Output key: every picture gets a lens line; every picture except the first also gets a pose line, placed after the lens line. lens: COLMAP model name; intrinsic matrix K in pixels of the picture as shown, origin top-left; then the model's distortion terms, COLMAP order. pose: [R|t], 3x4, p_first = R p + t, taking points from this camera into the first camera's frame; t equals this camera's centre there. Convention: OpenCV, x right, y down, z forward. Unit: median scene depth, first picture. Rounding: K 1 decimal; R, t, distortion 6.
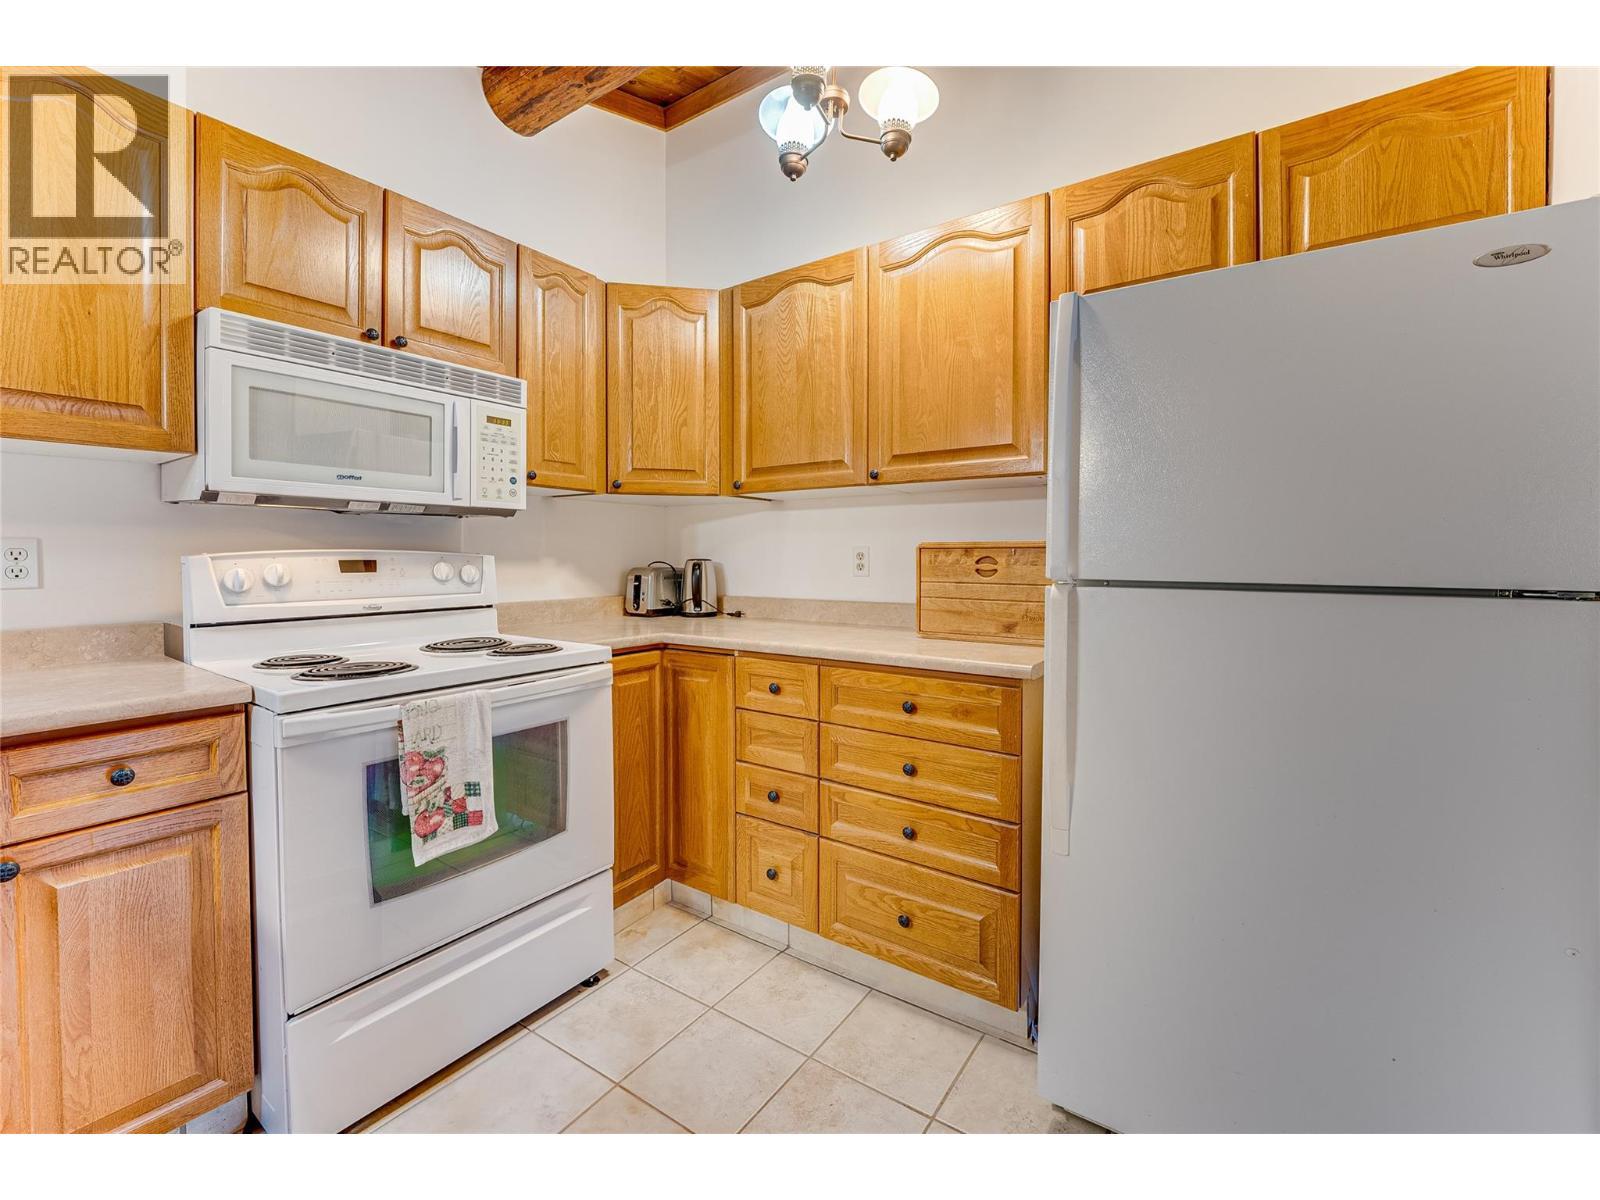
lens RADIAL K [[664.8, 0, 804.0], [0, 664.8, 572.9], [0, 0, 1]] dist [-0.011474, -0.000259]
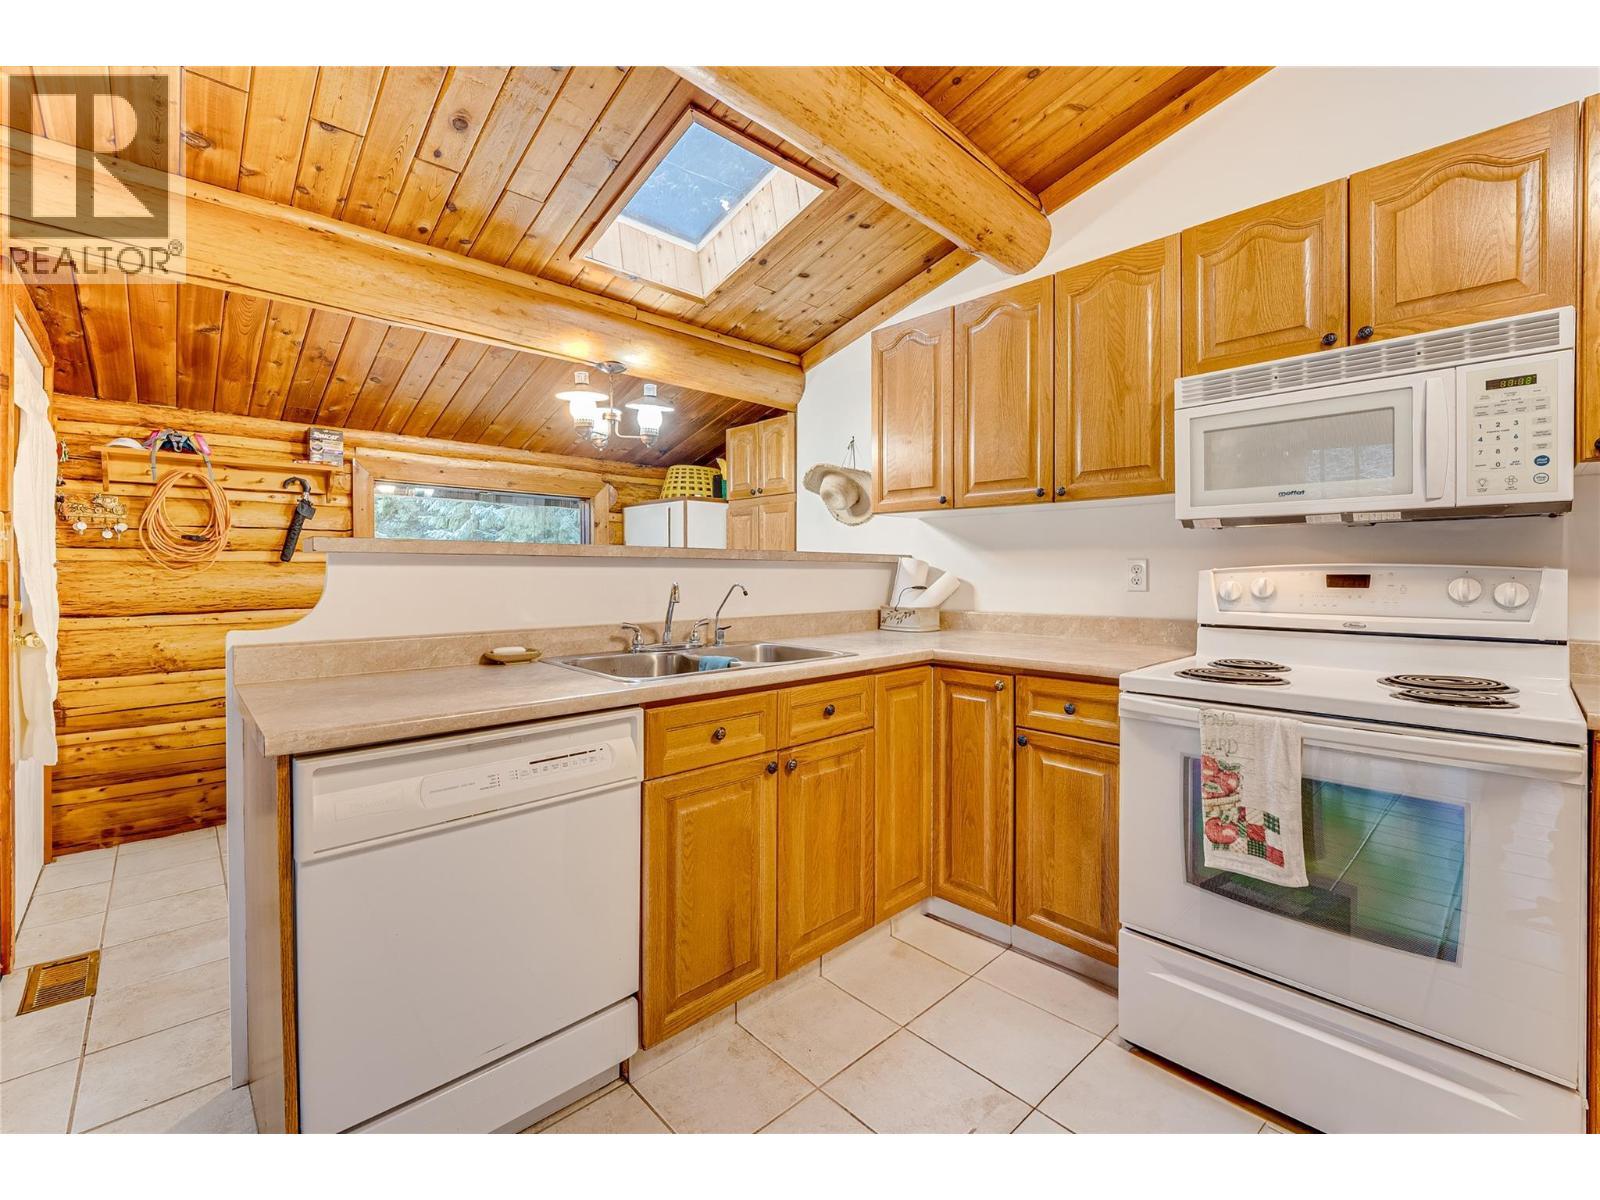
lens RADIAL K [[664.8, 0, 809.5], [0, 664.8, 580.0], [0, 0, 1]] dist [-0.011474, -0.000259]
pose [[-0.196674, 0.012578, -0.980388, 0.423279], [-0.024355, 0.999547, 0.017710, -0.009650], [0.980166, 0.027360, -0.196278, 0.438145]]
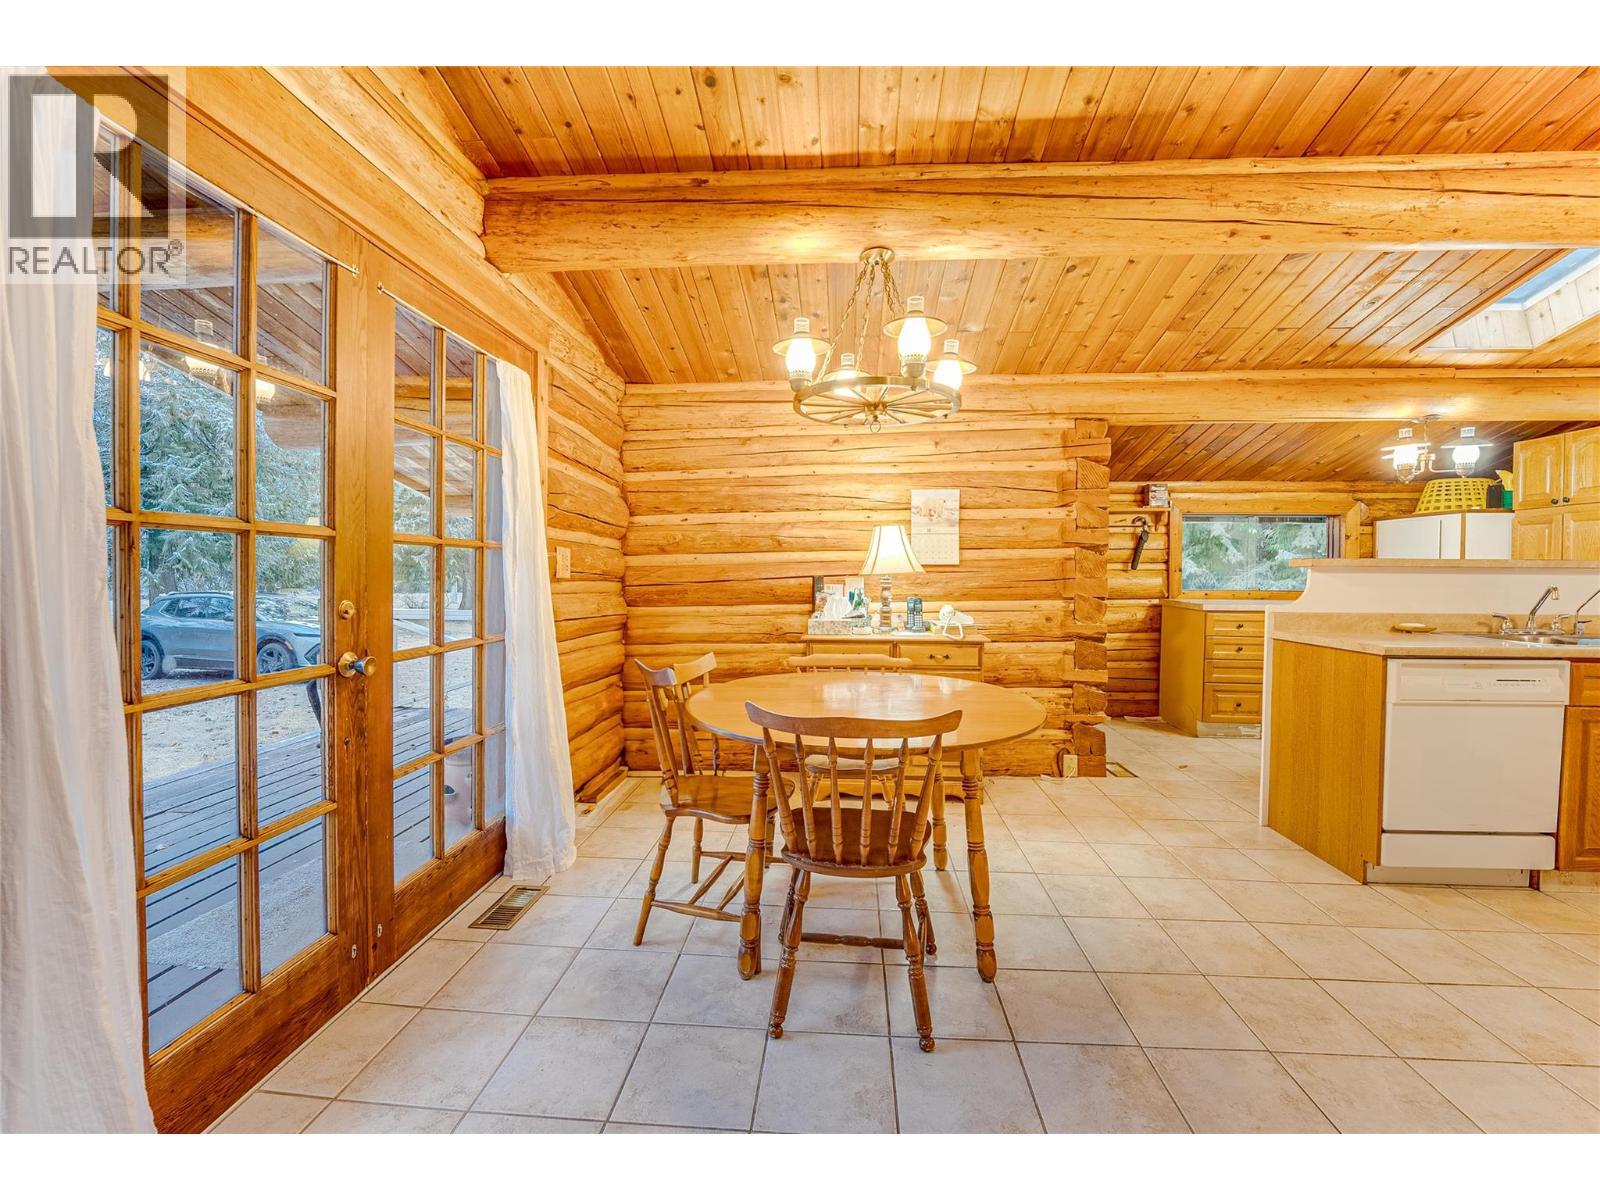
lens RADIAL K [[664.8, 0, 807.9], [0, 664.8, 588.0], [0, 0, 1]] dist [-0.011474, -0.000259]
pose [[-0.853443, 0.004963, -0.521162, 1.644026], [-0.018993, 0.998994, 0.040615, -0.004764], [0.520840, 0.044561, -0.852491, 0.402497]]
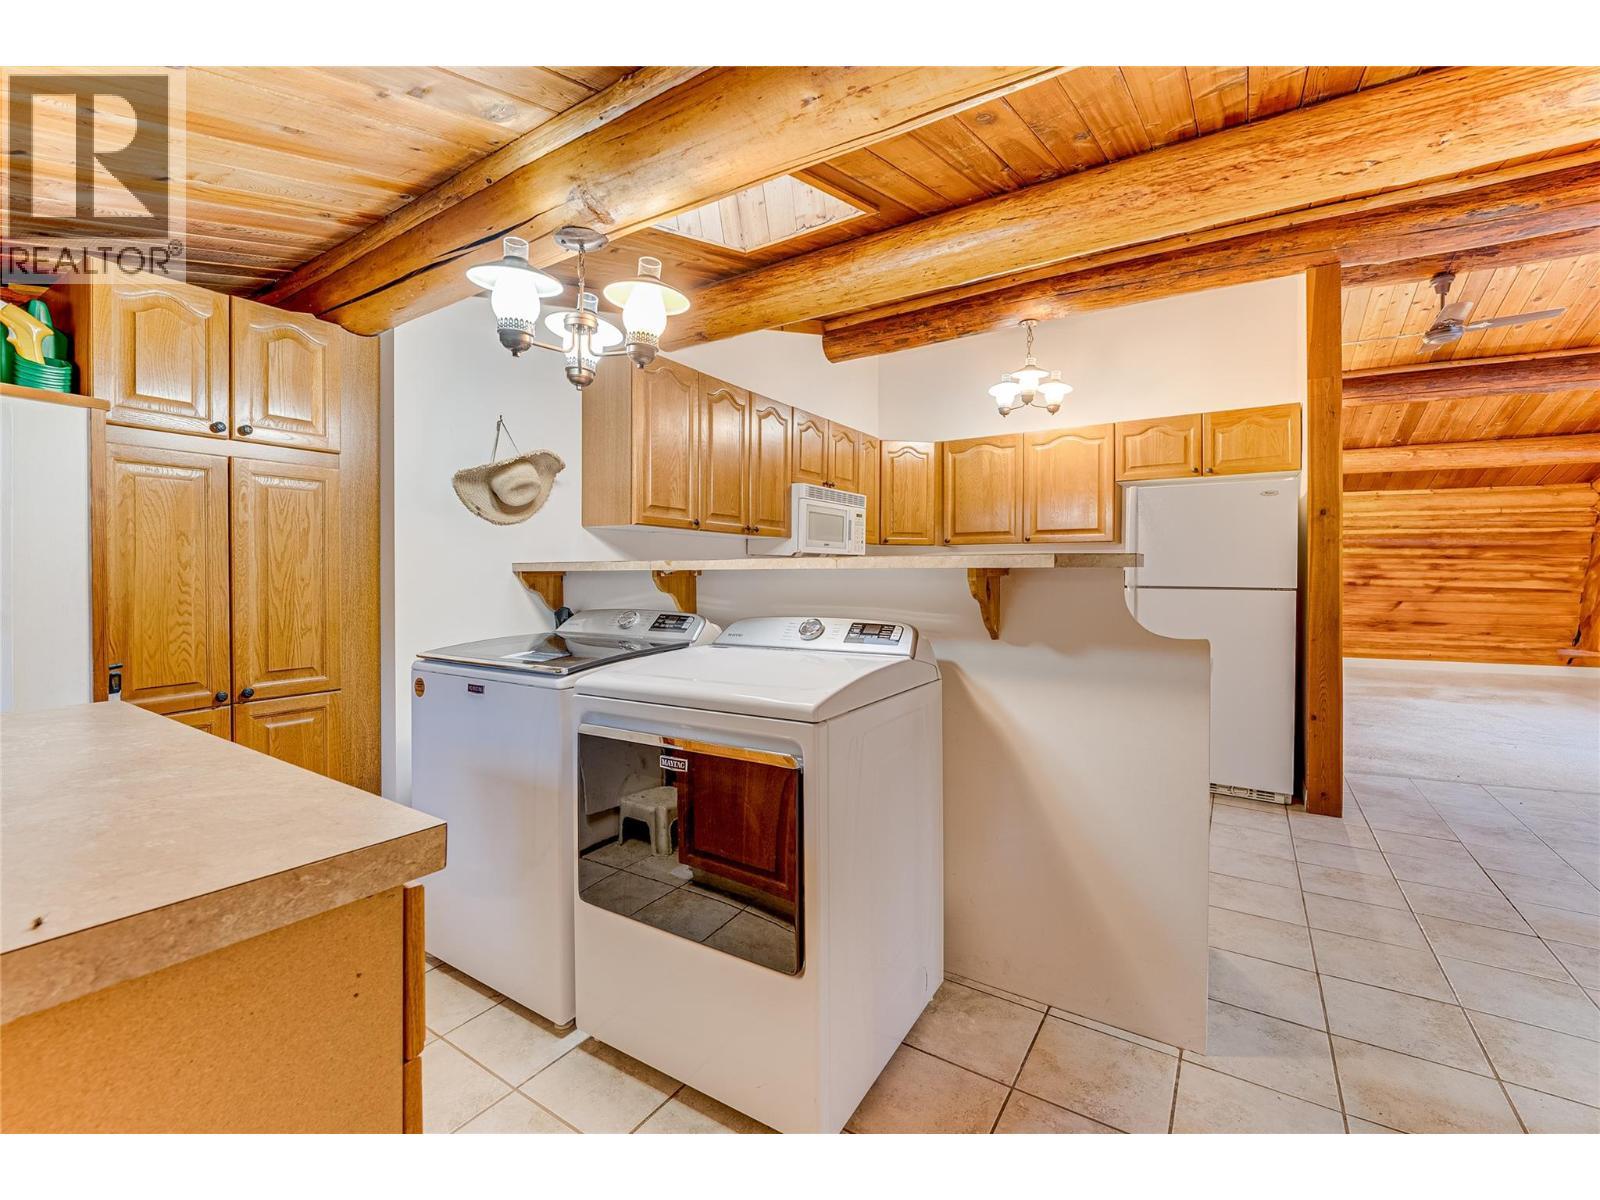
lens RADIAL K [[661.9, 0, 778.6], [0, 661.9, 577.6], [0, 0, 1]] dist [0.001984, 0.000114]
pose [[0.999940, 0.000066, -0.010964, -0.770052], [-0.000250, 0.999859, -0.016809, 0.015087], [0.010961, 0.016811, 0.999799, -1.311422]]
